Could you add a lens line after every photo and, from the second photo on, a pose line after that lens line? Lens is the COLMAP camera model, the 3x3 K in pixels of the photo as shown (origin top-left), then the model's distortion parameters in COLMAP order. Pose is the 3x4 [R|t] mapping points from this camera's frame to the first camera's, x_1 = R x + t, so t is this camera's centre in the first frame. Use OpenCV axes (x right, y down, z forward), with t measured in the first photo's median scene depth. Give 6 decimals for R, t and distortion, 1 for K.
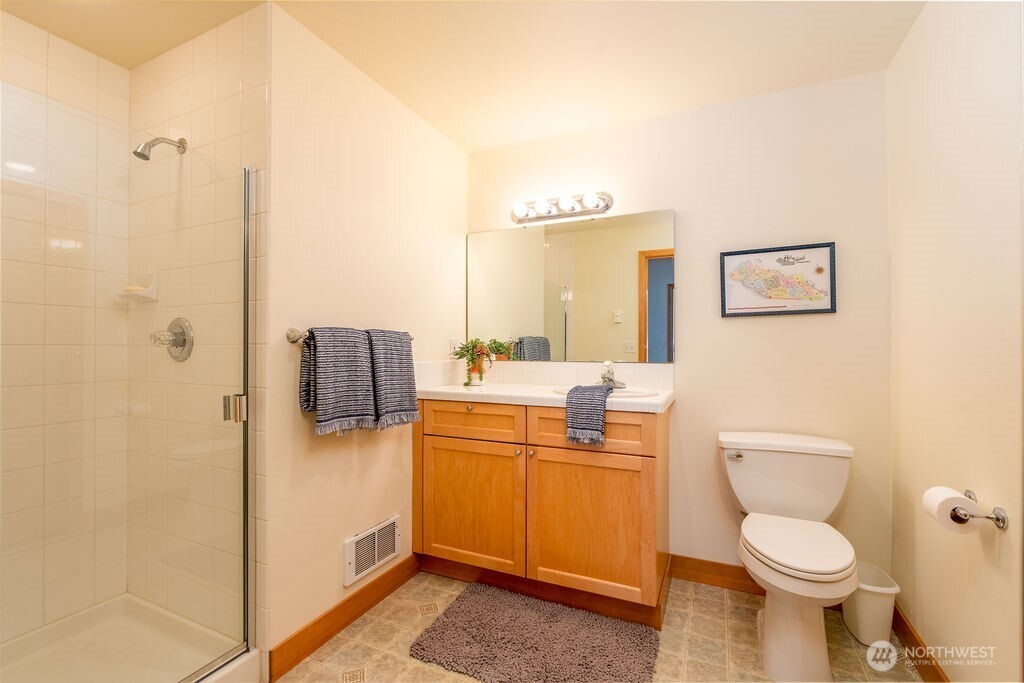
lens RADIAL K [[448.7, 0, 516.3], [0, 448.7, 344.9], [0, 0, 1]] dist [-0.002323, -0.000055]
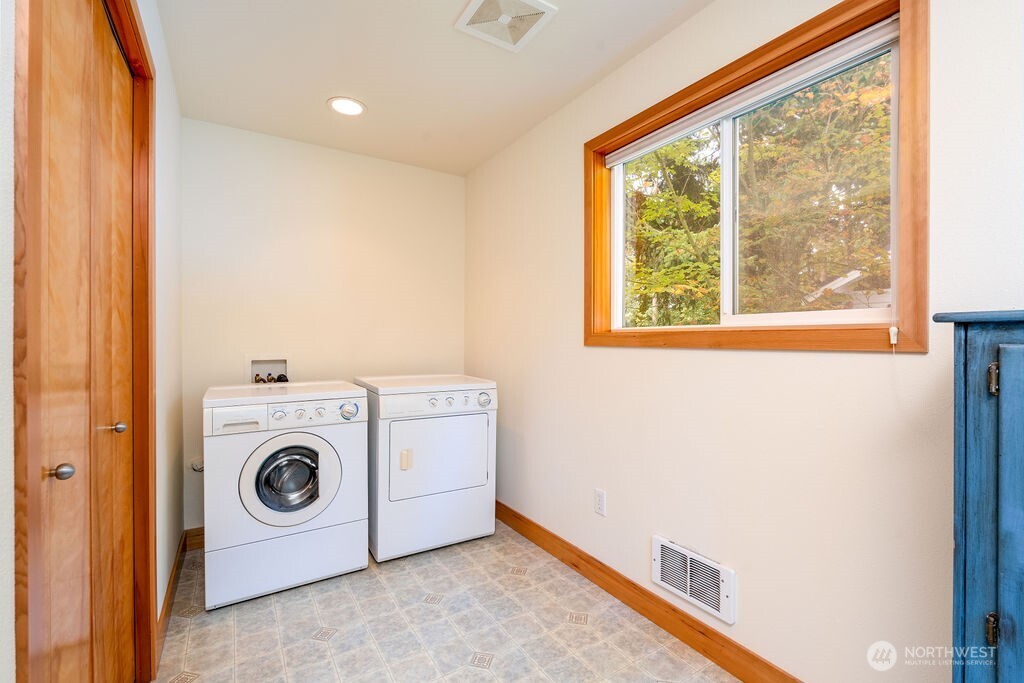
lens RADIAL K [[448.7, 0, 516.3], [0, 448.7, 344.9], [0, 0, 1]] dist [-0.002323, -0.000055]
pose [[-0.553614, 0.005454, -0.832756, 0.586761], [0.013578, 0.999905, -0.002478, 0.024559], [0.832663, -0.012679, -0.553635, 1.282725]]
